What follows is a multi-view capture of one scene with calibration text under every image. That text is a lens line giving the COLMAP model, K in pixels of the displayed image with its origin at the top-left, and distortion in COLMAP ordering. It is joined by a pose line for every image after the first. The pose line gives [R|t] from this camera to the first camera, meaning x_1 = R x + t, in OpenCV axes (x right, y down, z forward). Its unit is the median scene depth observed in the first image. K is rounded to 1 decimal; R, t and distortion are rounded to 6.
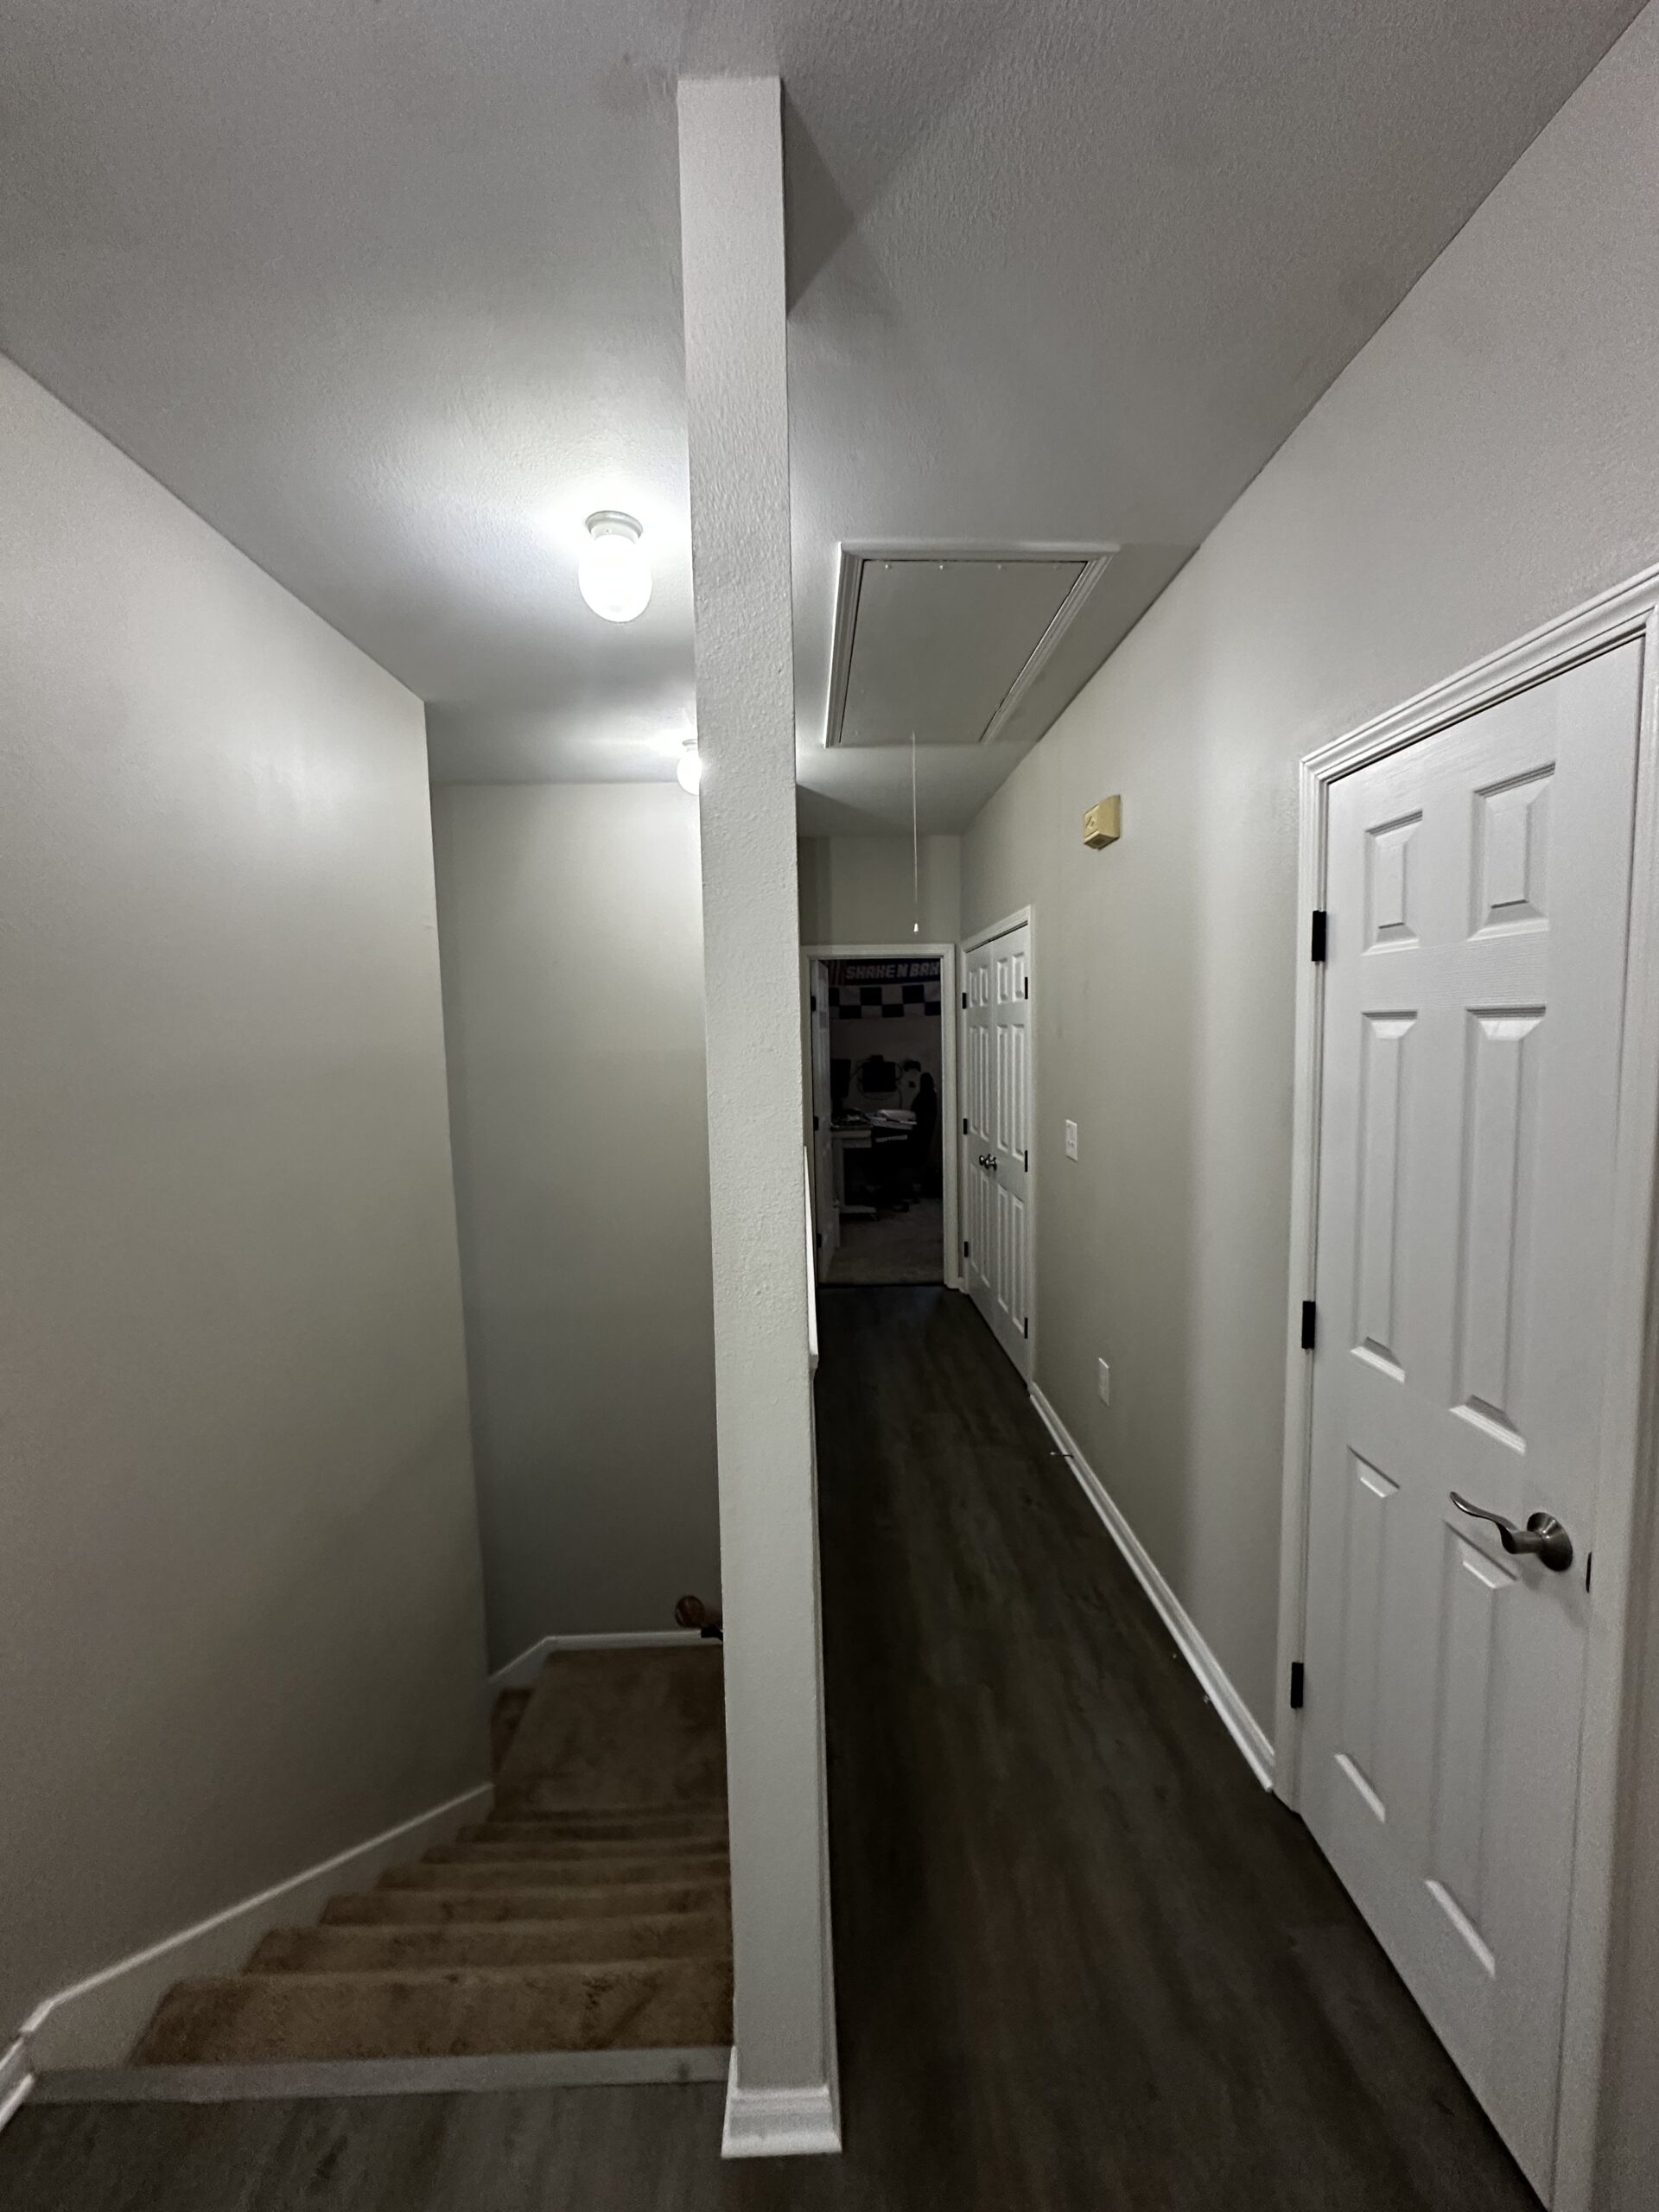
lens RADIAL K [[915.1, 0, 828.9], [0, 915.1, 1101.3], [0, 0, 1]] dist [-0.001730, 0.001298]
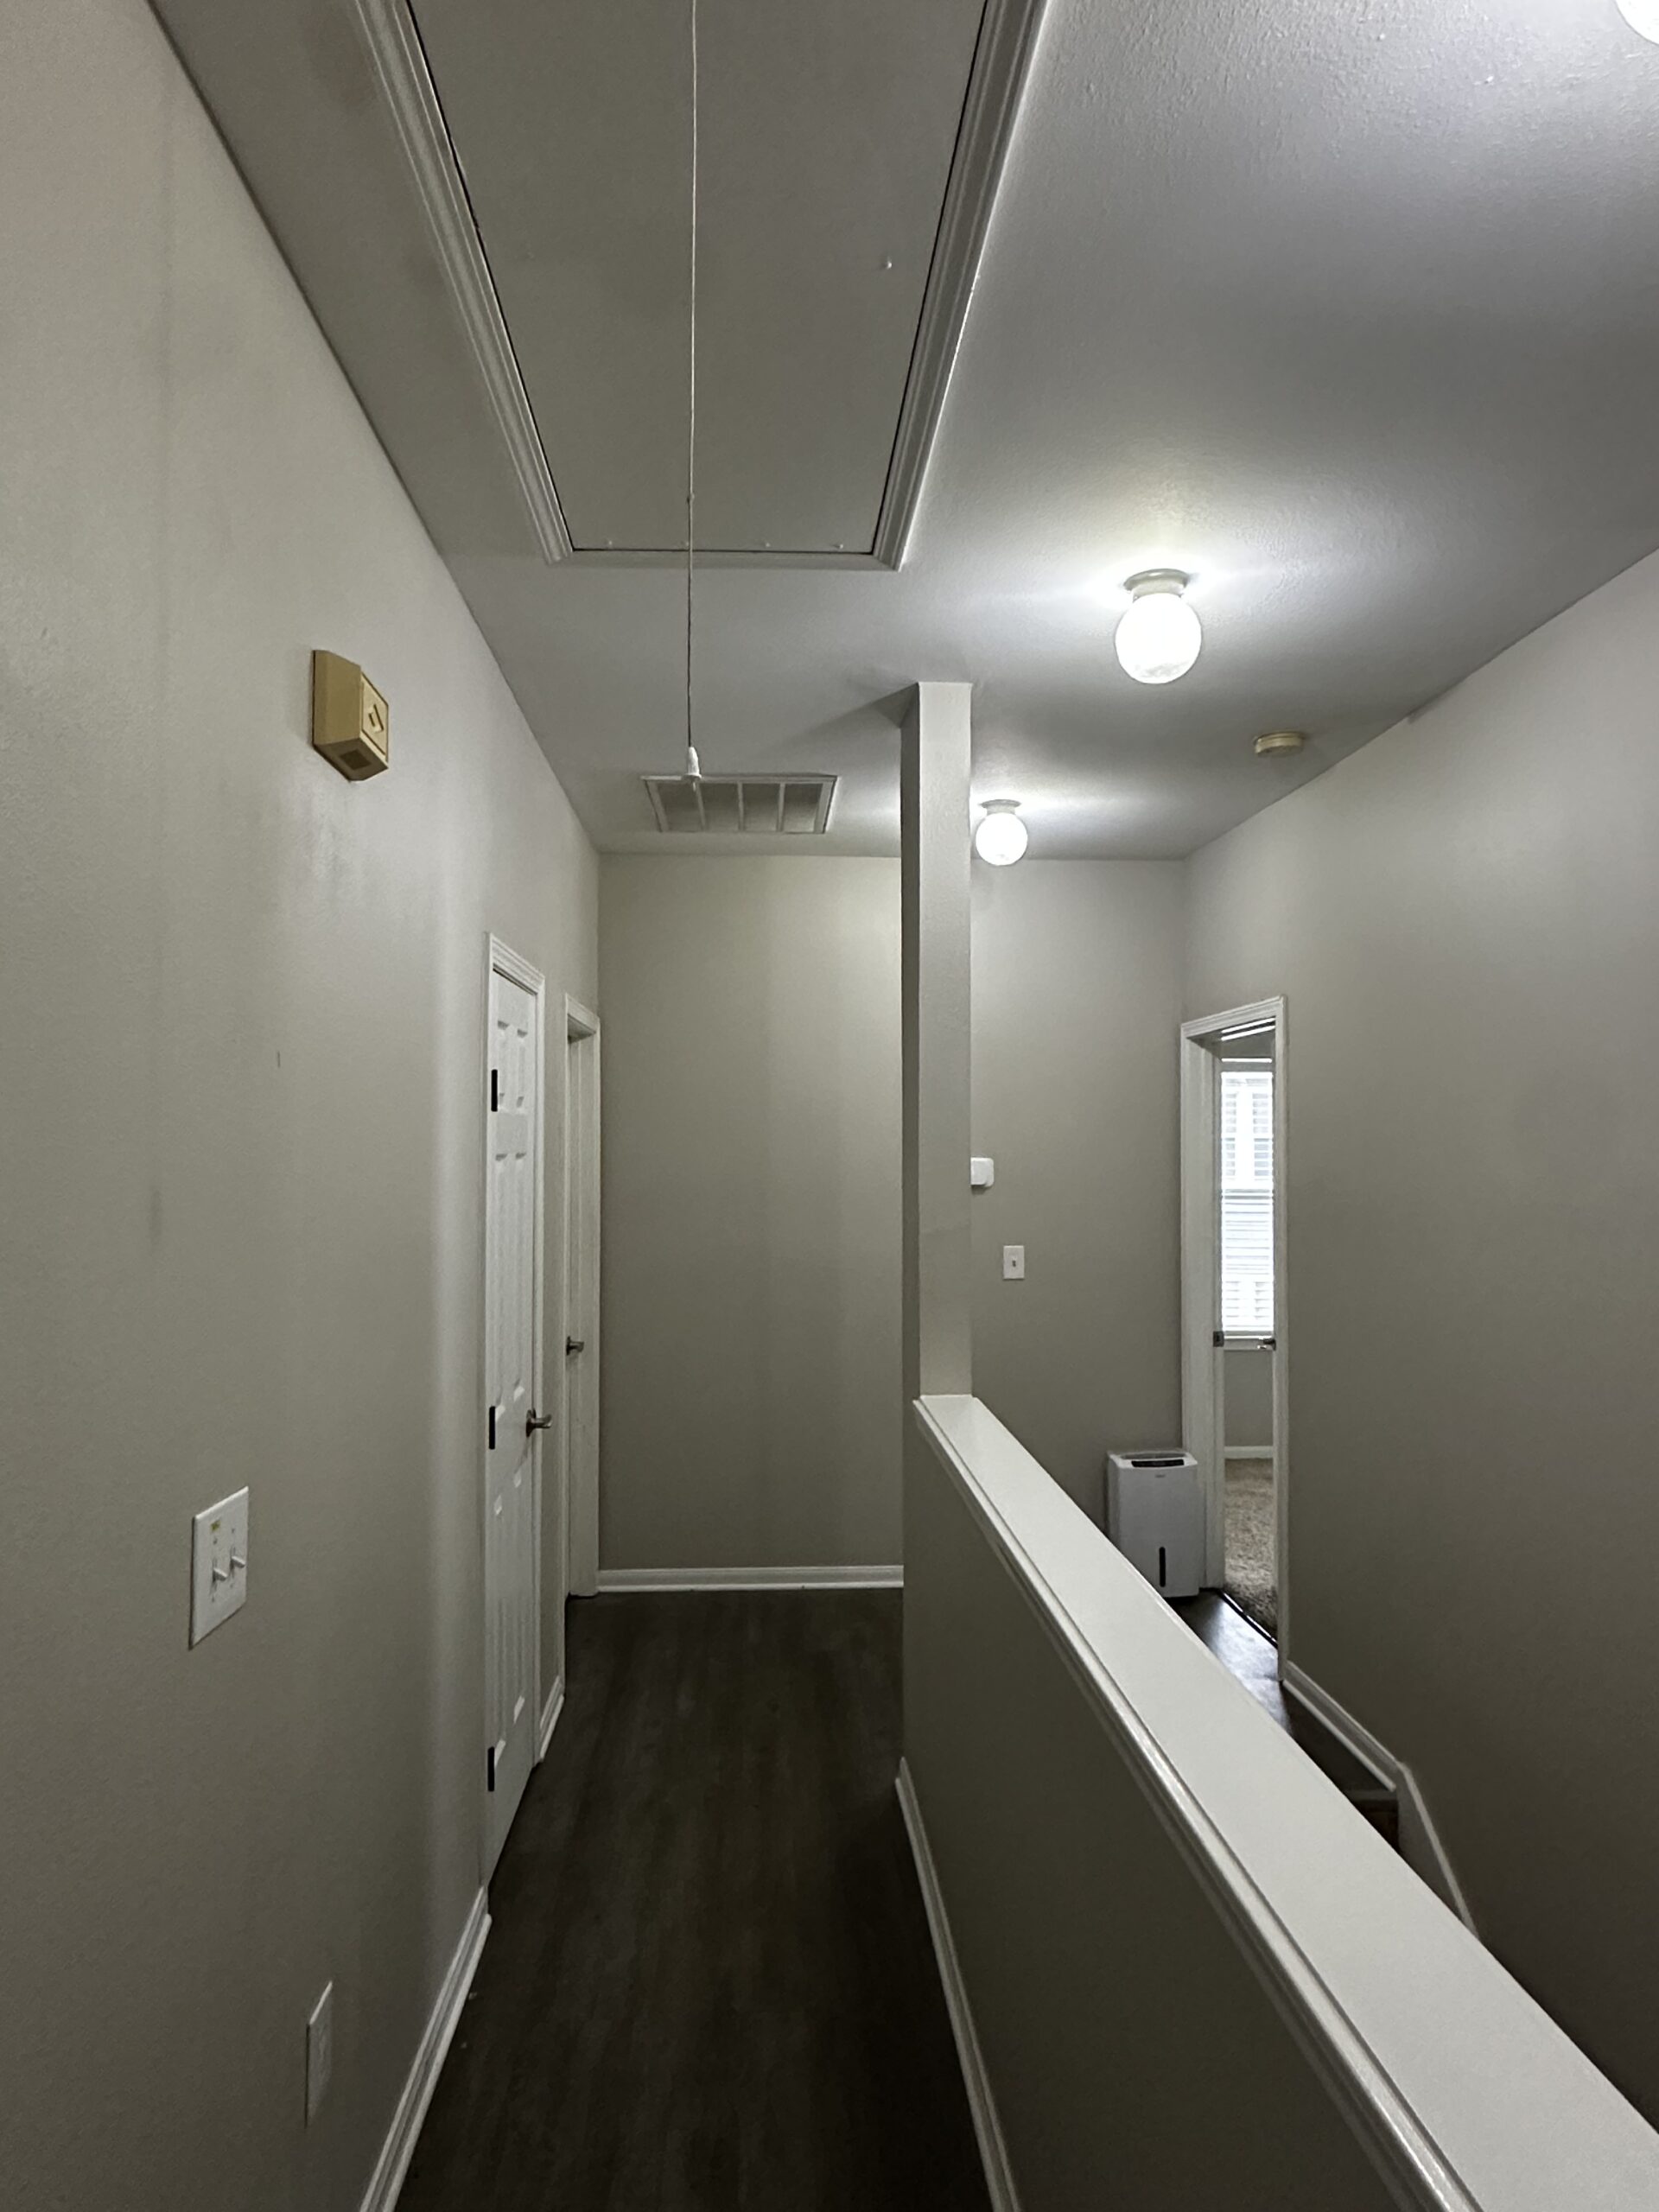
lens RADIAL K [[1378.8, 0, 828.4], [0, 1378.8, 1106.9], [0, 0, 1]] dist [-0.000048, -0.000002]
pose [[-0.999342, 0.017885, -0.031546, 0.129625], [0.016508, 0.998923, 0.043363, -0.194532], [0.032287, 0.042814, -0.998561, 2.369073]]
